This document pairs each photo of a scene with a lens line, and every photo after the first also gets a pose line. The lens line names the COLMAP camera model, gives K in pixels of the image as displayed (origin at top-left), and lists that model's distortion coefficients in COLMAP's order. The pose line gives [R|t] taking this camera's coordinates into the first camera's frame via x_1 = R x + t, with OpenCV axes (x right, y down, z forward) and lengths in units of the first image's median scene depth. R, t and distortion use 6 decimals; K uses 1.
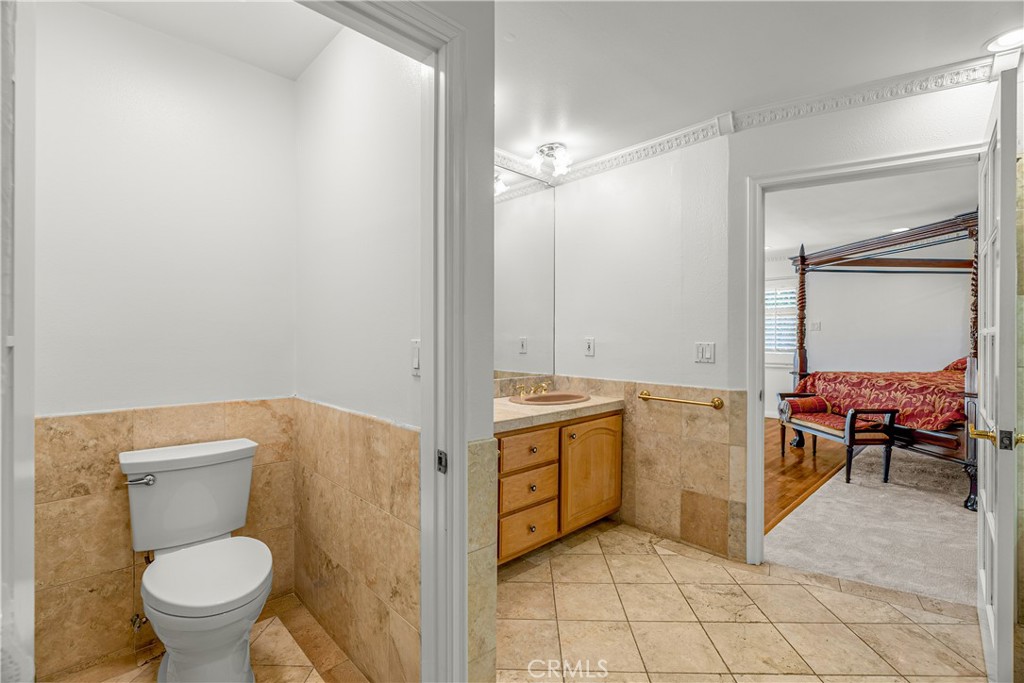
lens RADIAL K [[465.7, 0, 510.5], [0, 465.7, 338.5], [0, 0, 1]] dist [-0.008871, 0.000924]
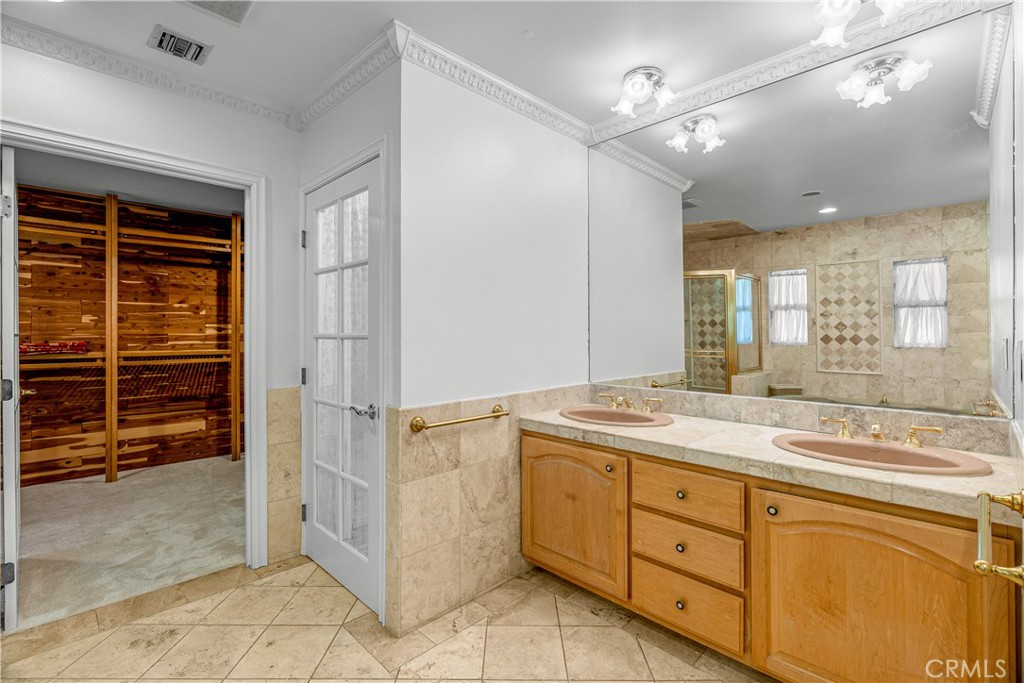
lens RADIAL K [[465.7, 0, 510.5], [0, 465.7, 336.1], [0, 0, 1]] dist [-0.008871, 0.000924]
pose [[0.013189, -0.001292, -0.999912, 0.707381], [-0.003537, 0.999993, -0.001339, -0.000828], [0.999907, 0.003554, 0.013184, 0.680830]]
